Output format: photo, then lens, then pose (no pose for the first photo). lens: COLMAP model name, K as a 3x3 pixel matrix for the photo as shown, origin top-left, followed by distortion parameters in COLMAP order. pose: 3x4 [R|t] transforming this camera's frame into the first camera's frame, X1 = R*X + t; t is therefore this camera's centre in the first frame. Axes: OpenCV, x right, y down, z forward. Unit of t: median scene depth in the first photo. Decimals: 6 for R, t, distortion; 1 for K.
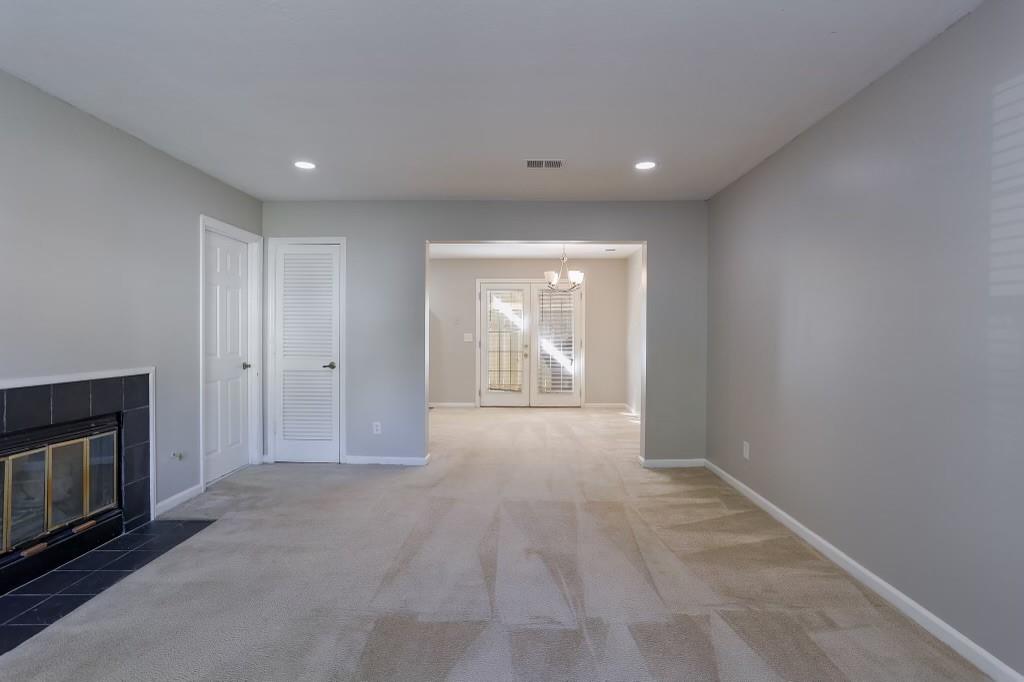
lens RADIAL K [[514.8, 0, 512.4], [0, 514.8, 339.7], [0, 0, 1]] dist [-0.000214, 0.000399]
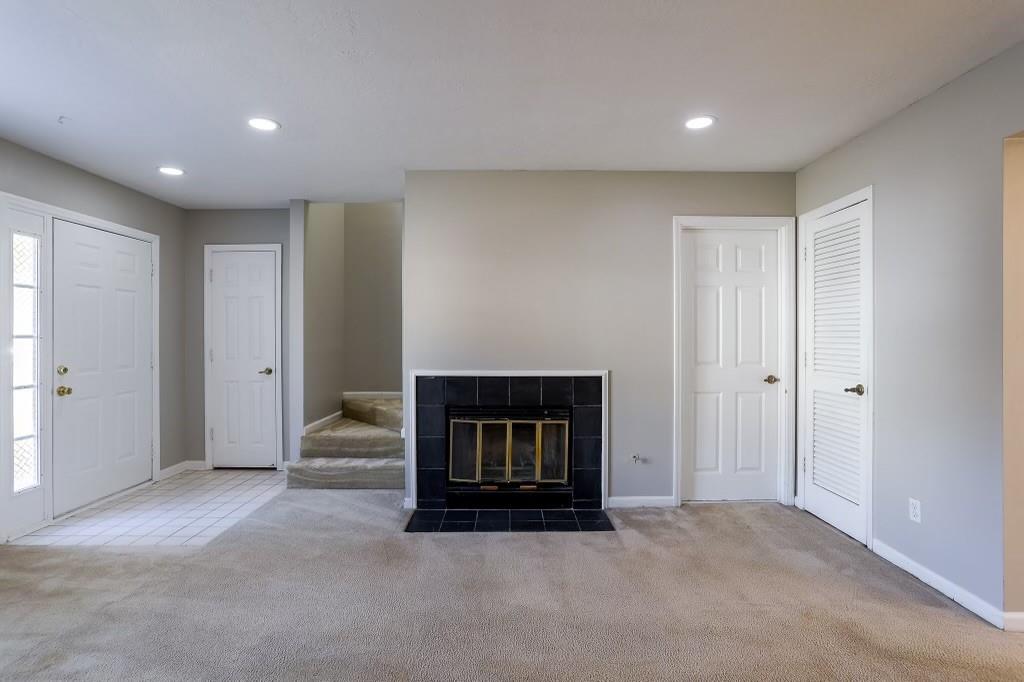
lens RADIAL K [[514.8, 0, 512.6], [0, 514.8, 335.9], [0, 0, 1]] dist [-0.000214, 0.000399]
pose [[0.025400, -0.002871, -0.999673, 0.368245], [-0.010942, 0.999935, -0.003150, -0.014381], [0.999617, 0.011019, 0.025367, 0.710329]]
